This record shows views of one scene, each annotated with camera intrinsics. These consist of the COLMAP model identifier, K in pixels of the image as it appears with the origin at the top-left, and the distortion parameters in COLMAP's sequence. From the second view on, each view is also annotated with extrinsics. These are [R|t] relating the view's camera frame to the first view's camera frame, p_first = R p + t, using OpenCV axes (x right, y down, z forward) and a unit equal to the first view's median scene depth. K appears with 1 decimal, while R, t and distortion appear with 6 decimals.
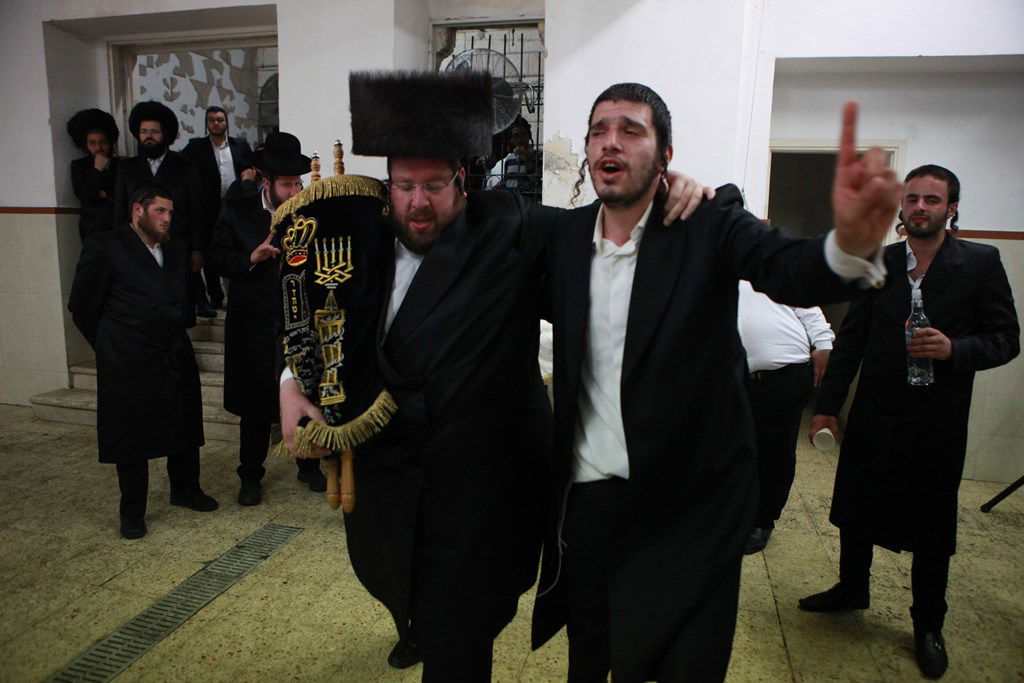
lens RADIAL K [[696.4, 0, 512.0], [0, 696.4, 341.5], [0, 0, 1]] dist [-0.096993, 0.062426]
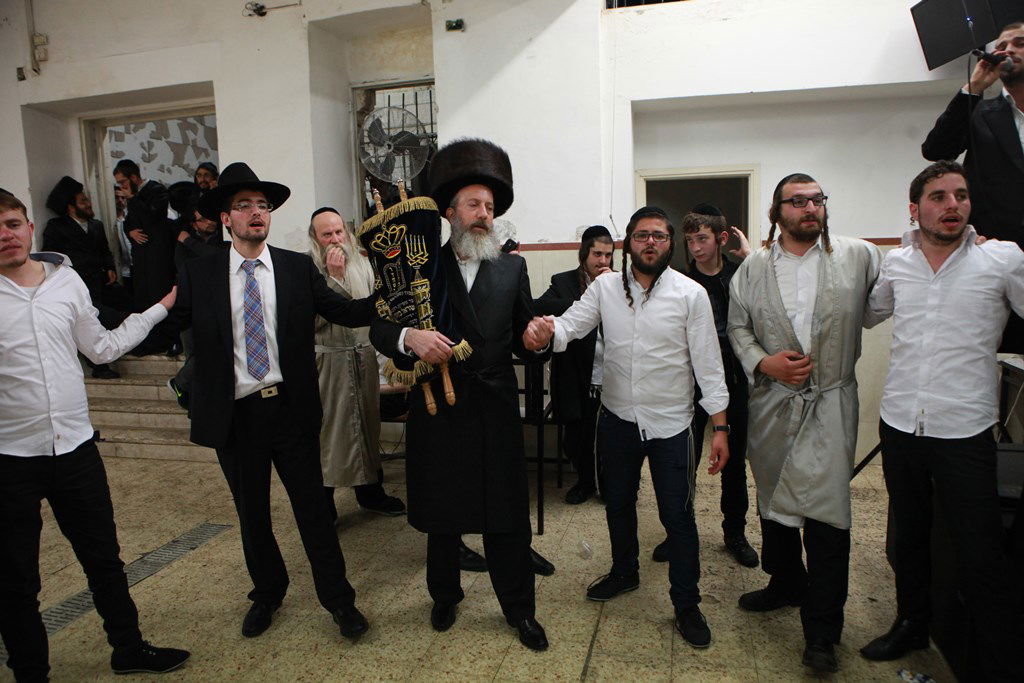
lens RADIAL K [[696.4, 0, 512.0], [0, 696.4, 341.5], [0, 0, 1]] dist [-0.096993, 0.062426]
pose [[0.998409, -0.050759, -0.024538, 0.153852], [0.049631, 0.997772, -0.044576, 0.024182], [0.026746, 0.043287, 0.998705, -0.117254]]
